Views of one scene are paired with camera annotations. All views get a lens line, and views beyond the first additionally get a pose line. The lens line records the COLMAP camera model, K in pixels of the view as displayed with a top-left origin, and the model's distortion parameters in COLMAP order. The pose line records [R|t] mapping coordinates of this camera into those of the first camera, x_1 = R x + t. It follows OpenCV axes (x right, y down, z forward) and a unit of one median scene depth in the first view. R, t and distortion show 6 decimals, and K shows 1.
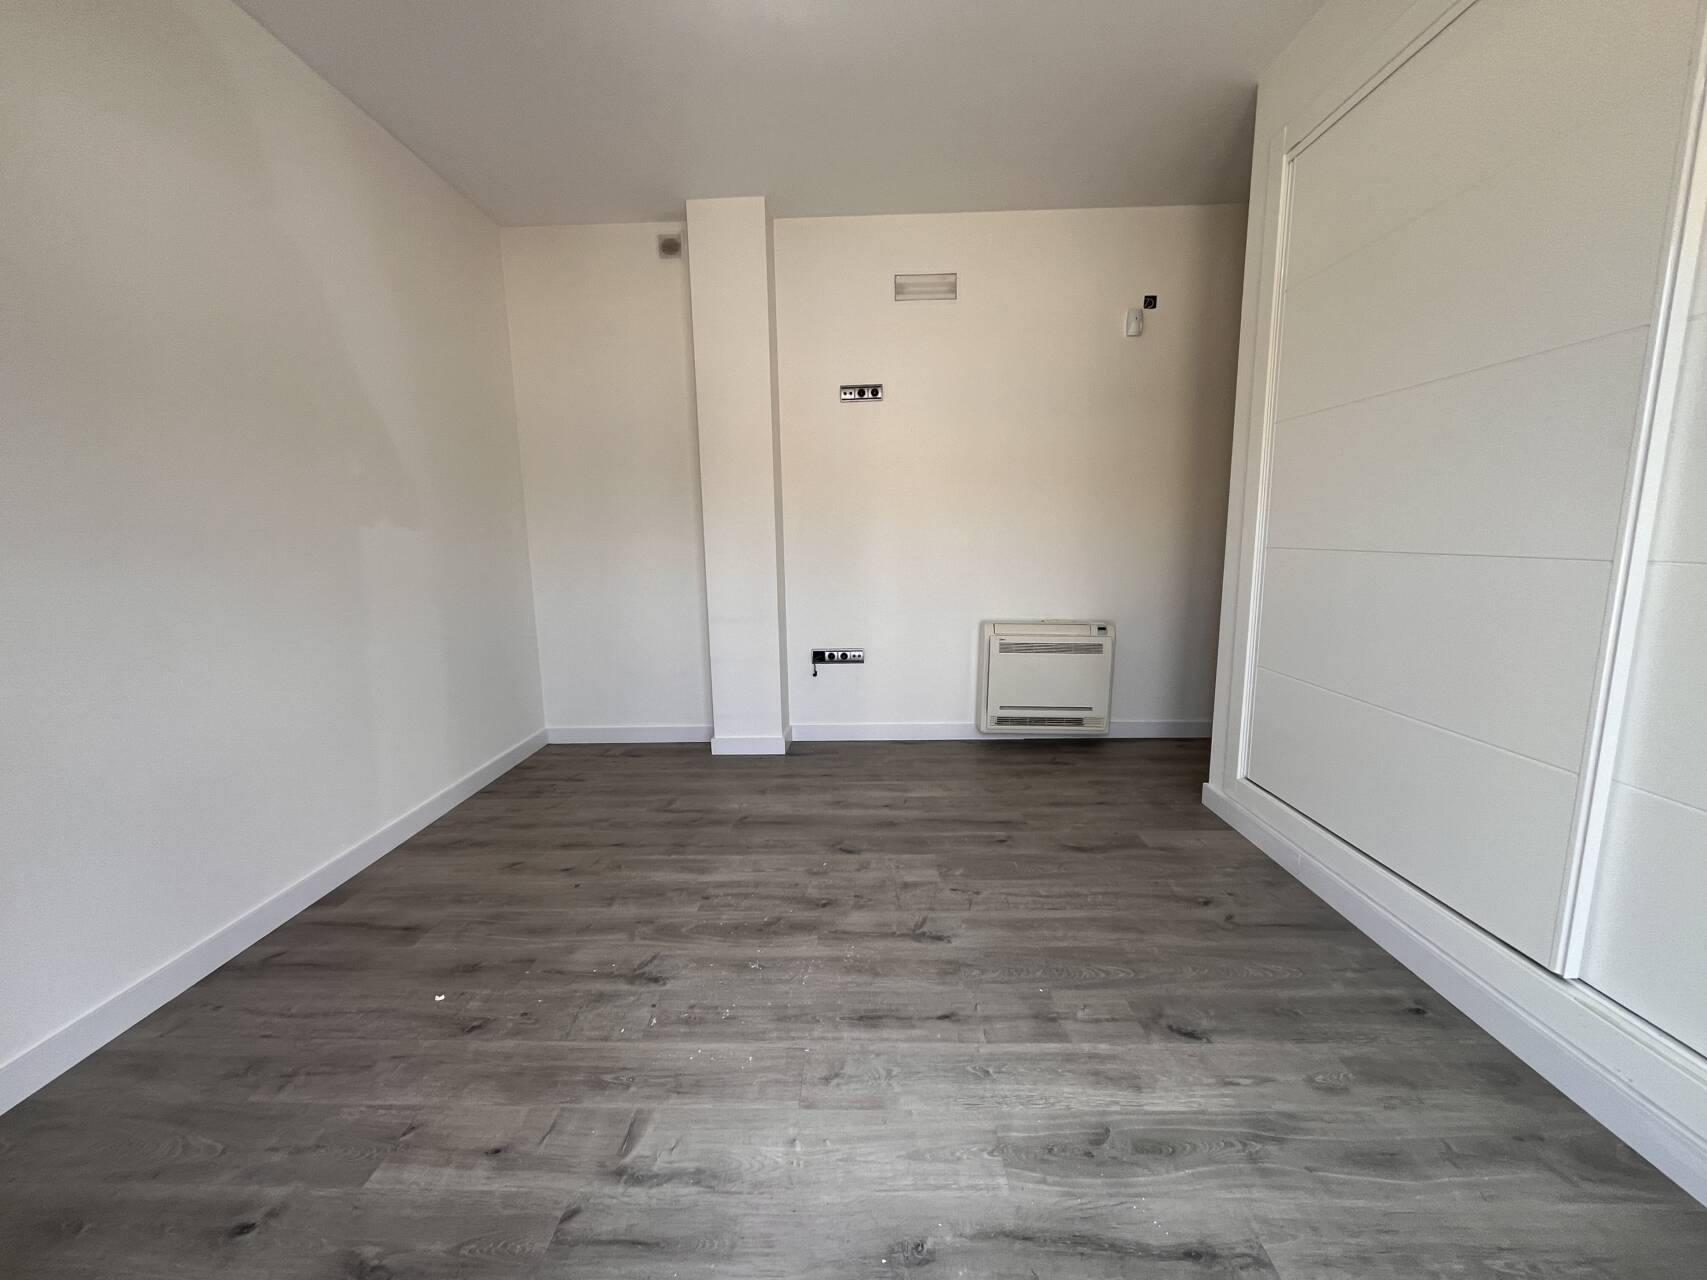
lens RADIAL K [[688.0, 0, 841.2], [0, 688.0, 639.7], [0, 0, 1]] dist [-0.000347, -0.000491]
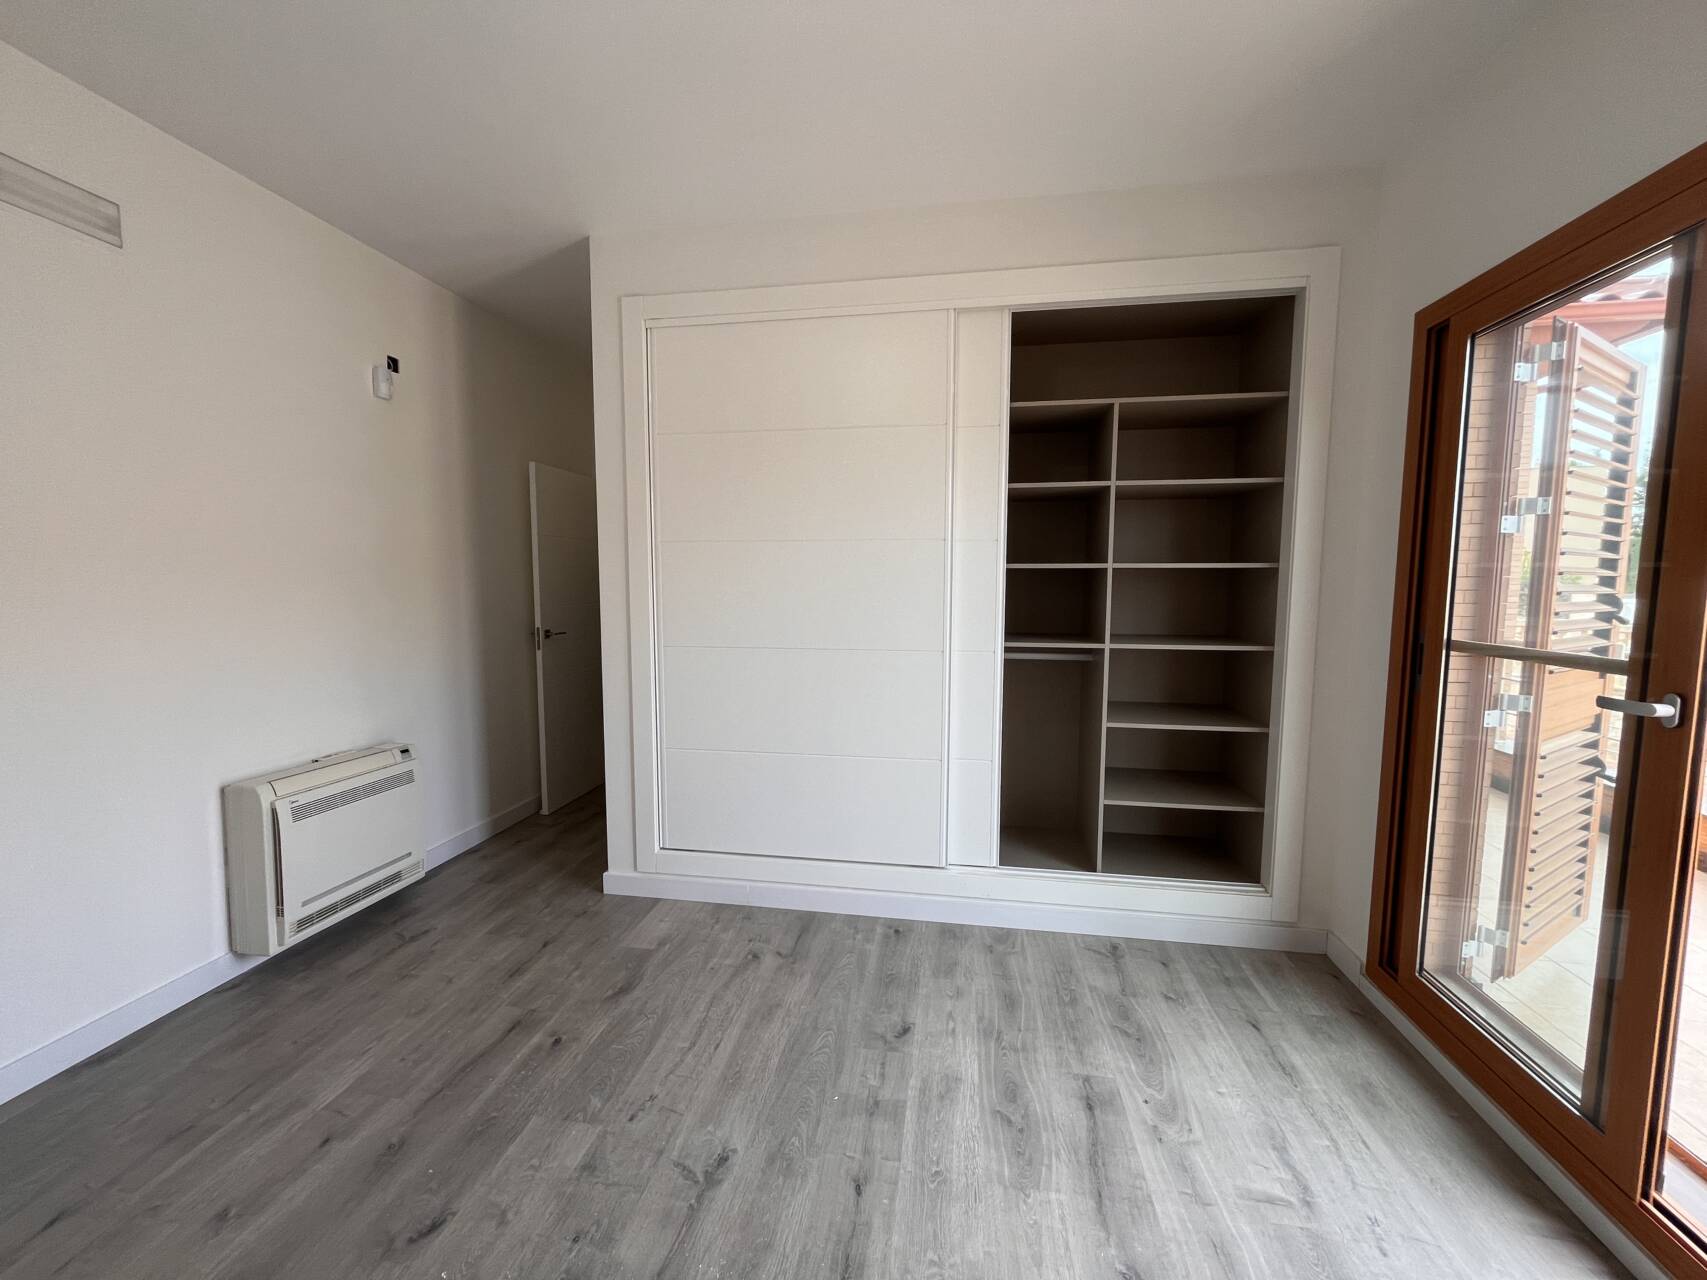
lens RADIAL K [[688.0, 0, 844.5], [0, 688.0, 640.6], [0, 0, 1]] dist [-0.000347, -0.000491]
pose [[0.139793, -0.071279, 0.987612, -0.693416], [0.150509, 0.987346, 0.049956, -0.222223], [-0.978675, 0.141661, 0.148752, 0.754144]]
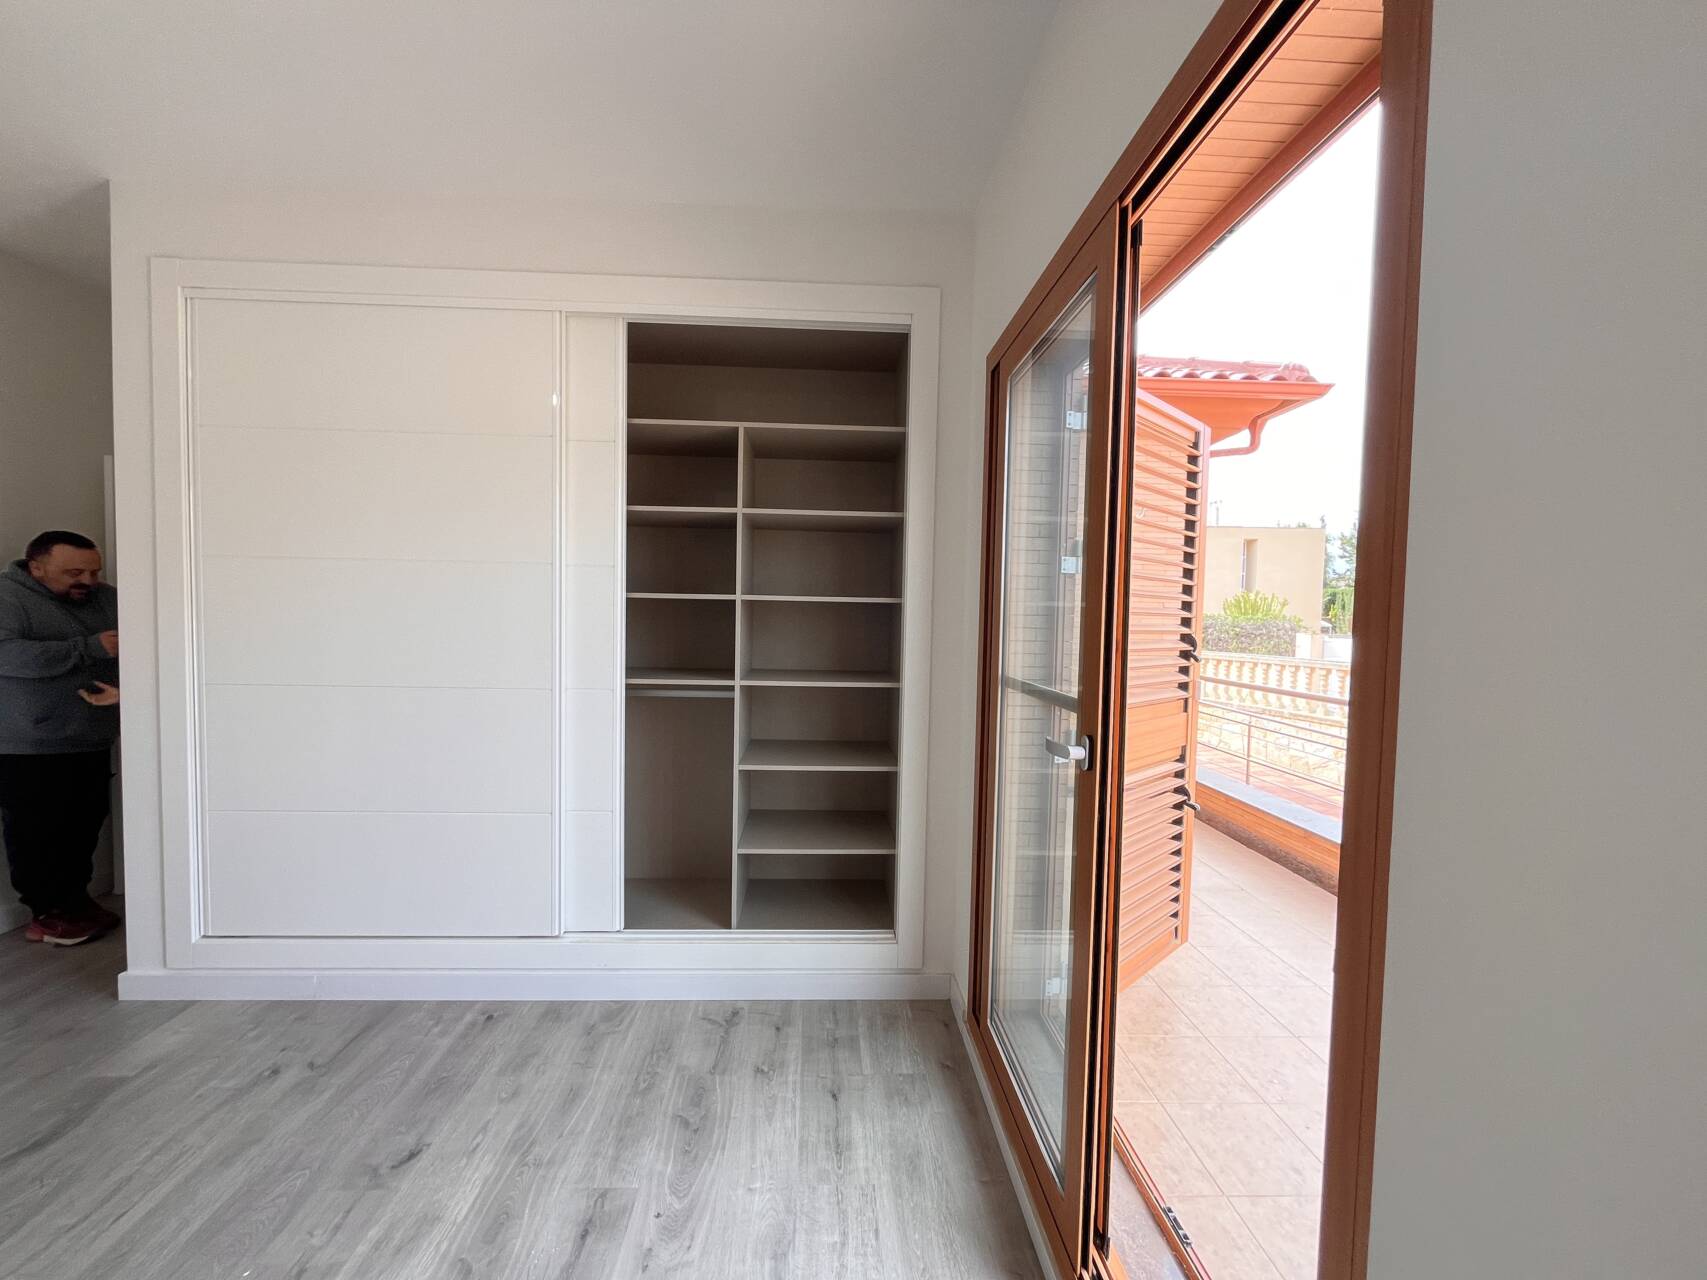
lens RADIAL K [[688.0, 0, 844.2], [0, 688.0, 639.6], [0, 0, 1]] dist [-0.000347, -0.000491]
pose [[-0.069870, -0.023721, 0.997274, -0.544376], [0.136144, 0.990136, 0.033090, -0.152093], [-0.988222, 0.138085, -0.065952, 0.273757]]
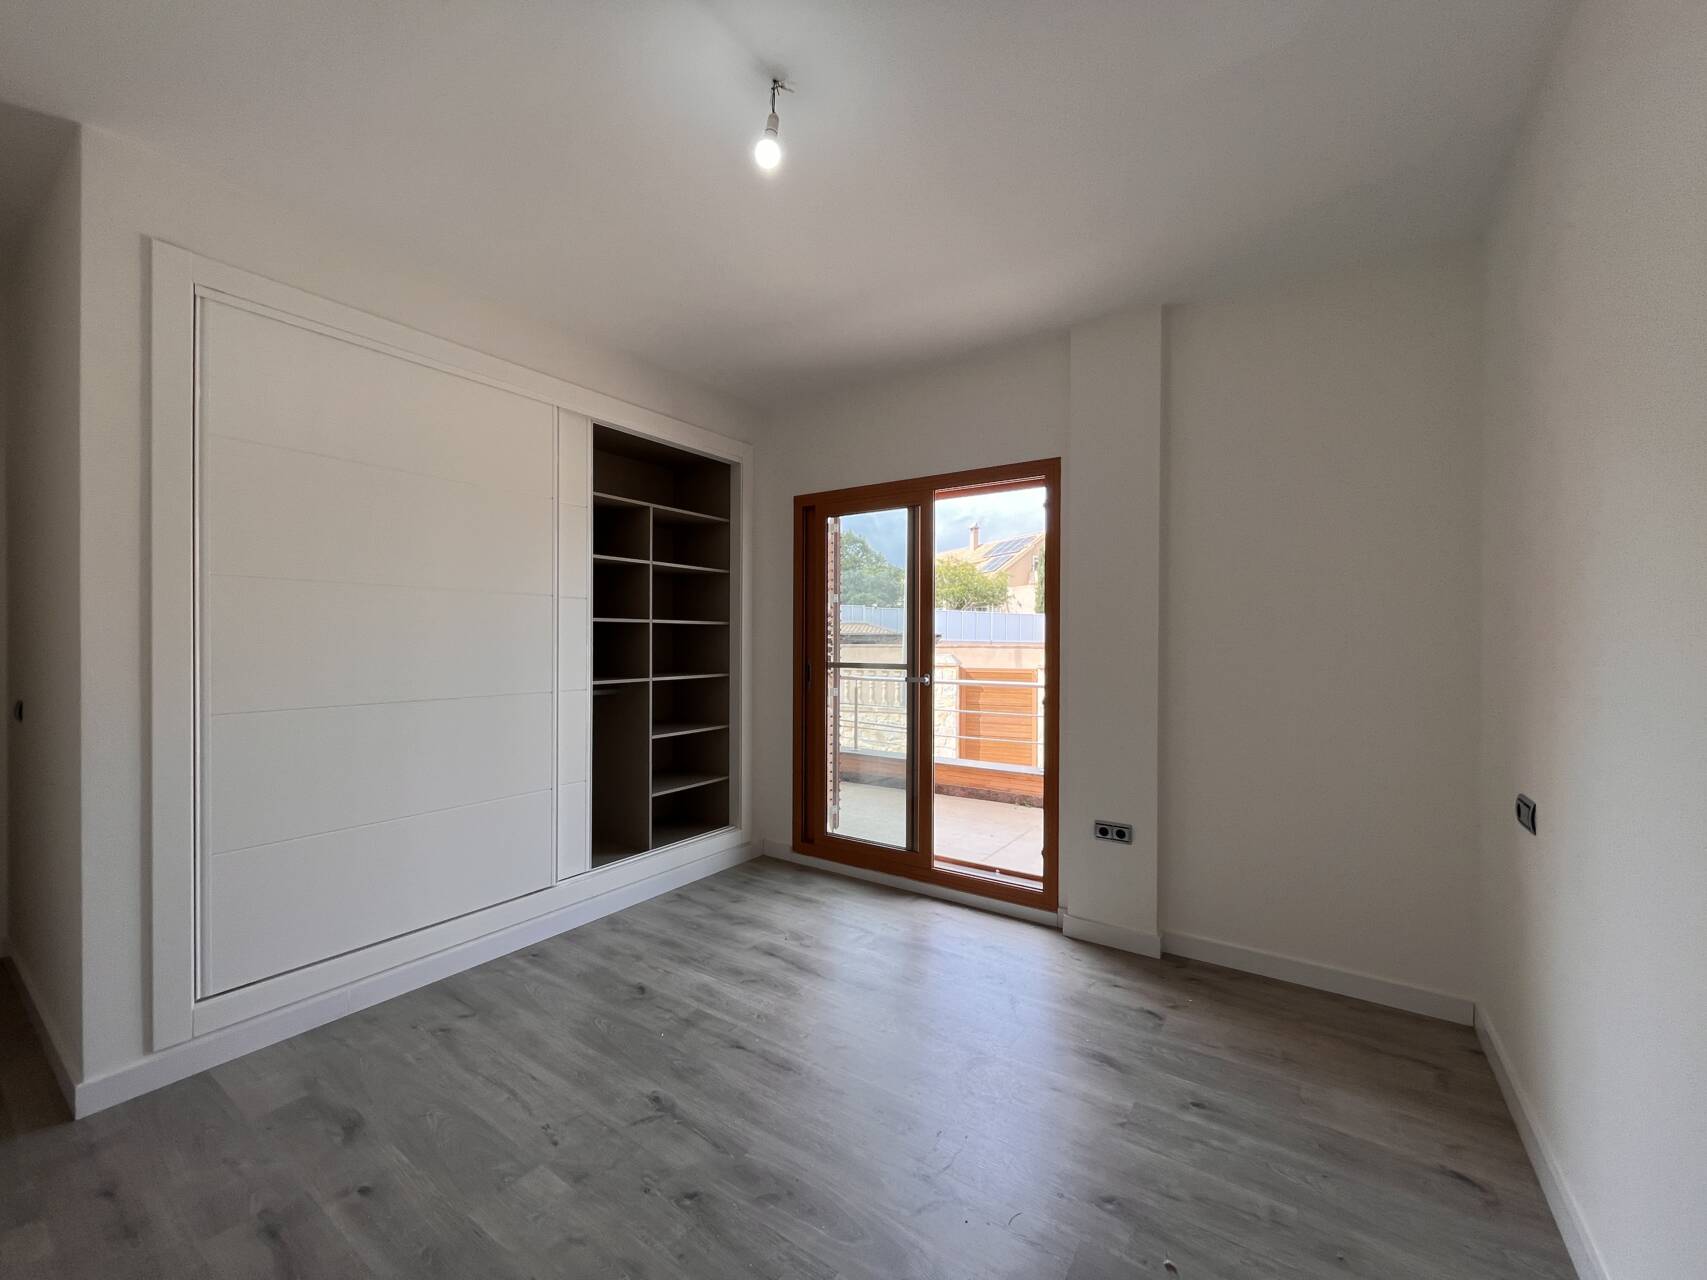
lens RADIAL K [[688.0, 0, 838.2], [0, 688.0, 643.0], [0, 0, 1]] dist [-0.000347, -0.000491]
pose [[-0.837905, 0.011294, 0.545699, -0.728345], [0.096142, 0.987208, 0.127192, -0.368325], [-0.537281, 0.159039, -0.828272, 1.825851]]
